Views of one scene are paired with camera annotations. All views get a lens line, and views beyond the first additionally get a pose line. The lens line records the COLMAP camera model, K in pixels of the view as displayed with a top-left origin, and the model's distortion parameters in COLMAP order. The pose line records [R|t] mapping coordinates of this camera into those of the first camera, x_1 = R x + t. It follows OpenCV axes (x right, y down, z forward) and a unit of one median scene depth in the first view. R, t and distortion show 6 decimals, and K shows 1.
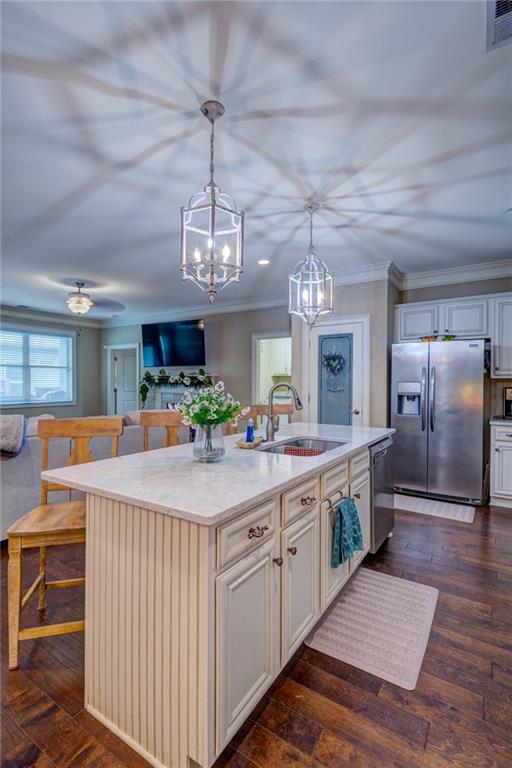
lens RADIAL K [[363.5, 0, 245.4], [0, 363.5, 382.8], [0, 0, 1]] dist [0.006817, -0.002447]
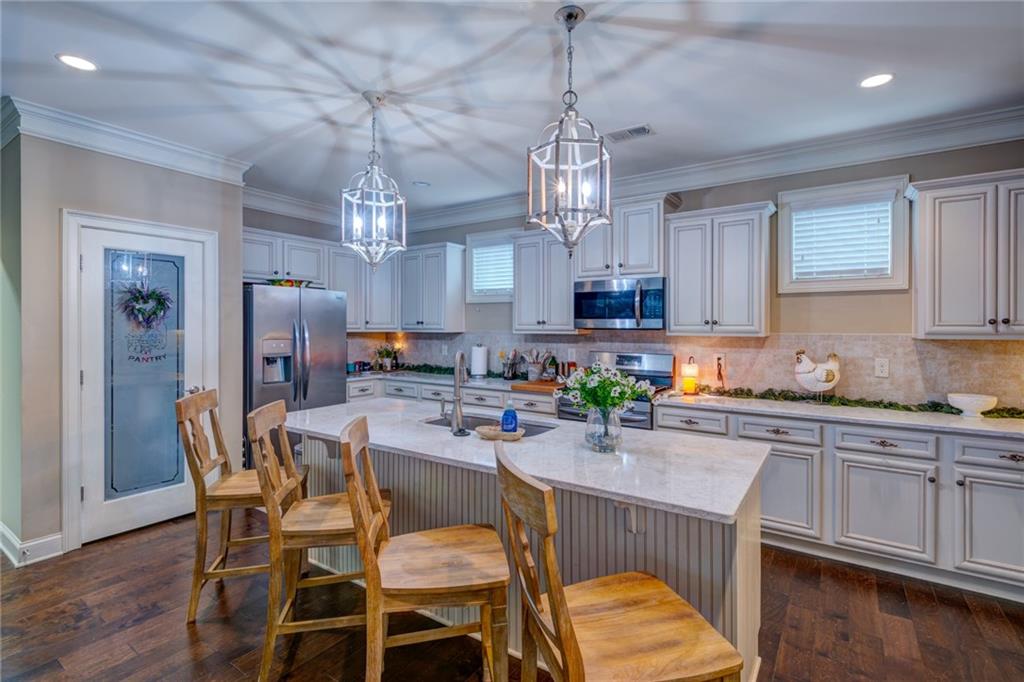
lens RADIAL K [[484.7, 0, 511.0], [0, 484.7, 331.2], [0, 0, 1]] dist [0.006817, -0.002447]
pose [[-0.002258, -0.016444, 0.999862, -0.624425], [-0.004657, 0.999854, 0.016433, -0.041857], [-0.999987, -0.004619, -0.002334, 0.608150]]
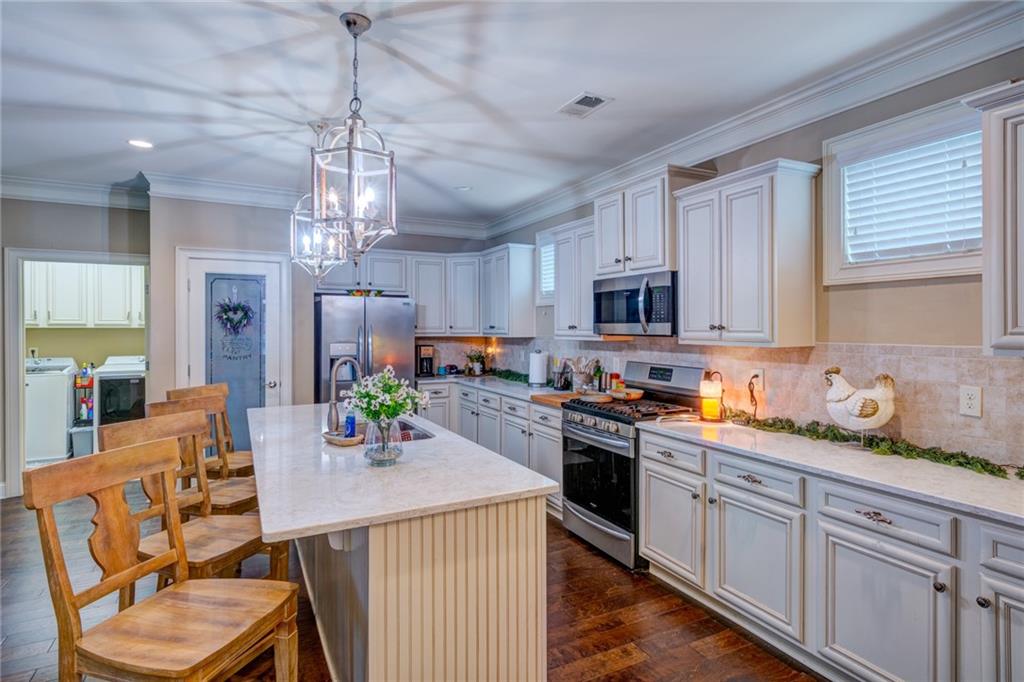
lens RADIAL K [[532.0, 0, 513.1], [0, 532.0, 333.0], [0, 0, 1]] dist [0.011426, -0.000336]
pose [[0.477146, -0.015280, 0.878691, -0.512772], [0.001317, 0.999860, 0.016672, -0.051402], [-0.878823, -0.006798, 0.477099, 0.078875]]
